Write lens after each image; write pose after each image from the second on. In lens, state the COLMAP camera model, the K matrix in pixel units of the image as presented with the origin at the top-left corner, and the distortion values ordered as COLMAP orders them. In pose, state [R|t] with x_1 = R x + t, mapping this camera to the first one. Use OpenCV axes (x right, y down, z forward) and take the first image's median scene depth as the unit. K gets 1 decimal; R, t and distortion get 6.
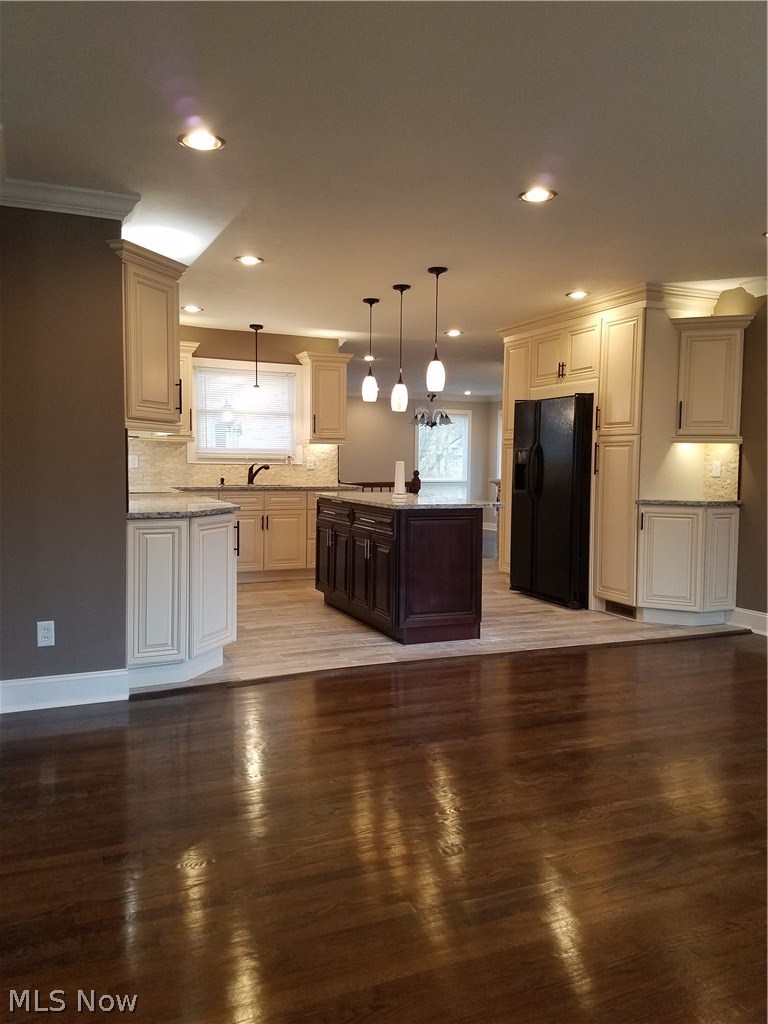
lens RADIAL K [[791.8, 0, 381.7], [0, 791.8, 493.7], [0, 0, 1]] dist [0.218928, -0.385376]
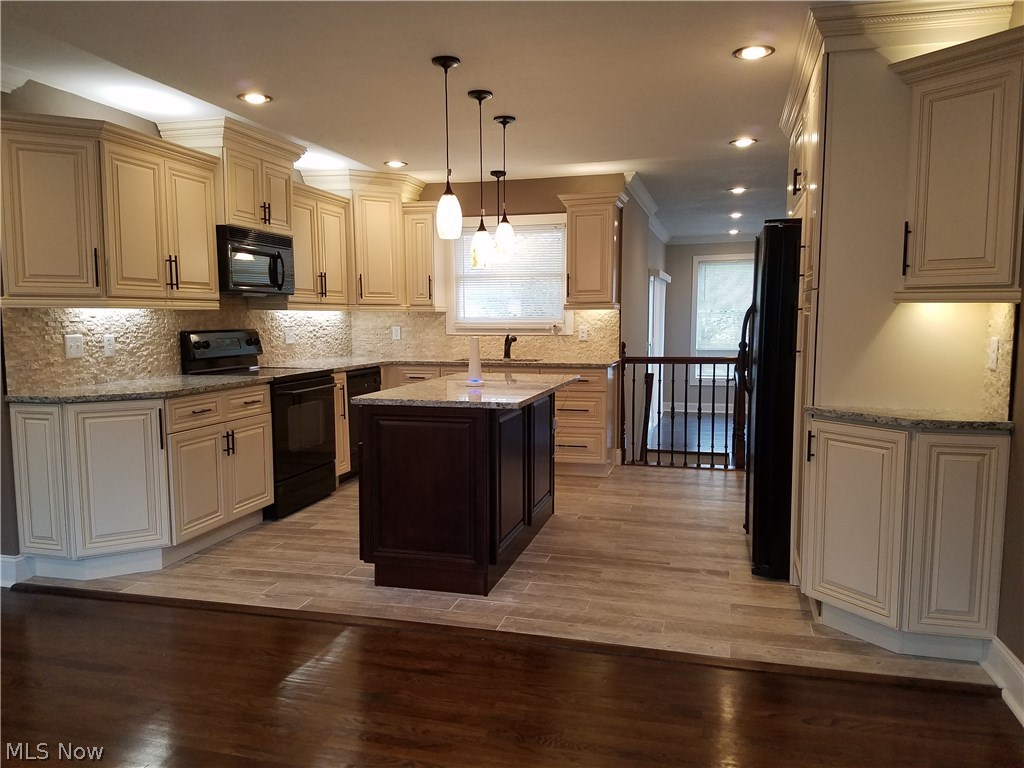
lens RADIAL K [[791.8, 0, 497.1], [0, 791.8, 389.8], [0, 0, 1]] dist [0.218928, -0.385376]
pose [[0.768158, 0.046385, -0.638578, 0.480705], [-0.017322, 0.998513, 0.051693, -0.027772], [0.640026, -0.028647, 0.767819, 0.409591]]
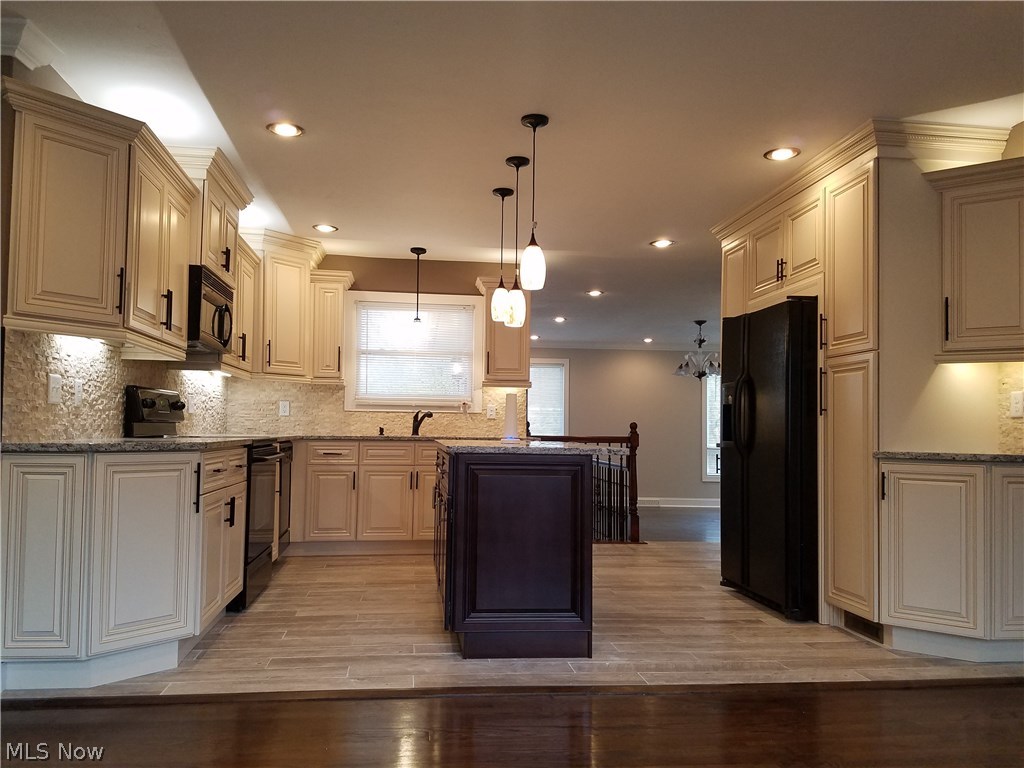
lens RADIAL K [[791.8, 0, 497.1], [0, 791.8, 389.8], [0, 0, 1]] dist [0.218928, -0.385376]
pose [[0.954069, -0.011714, -0.299358, 0.213006], [-0.018453, 0.995040, -0.097744, 0.025530], [0.299018, 0.098779, 0.949121, 0.282015]]
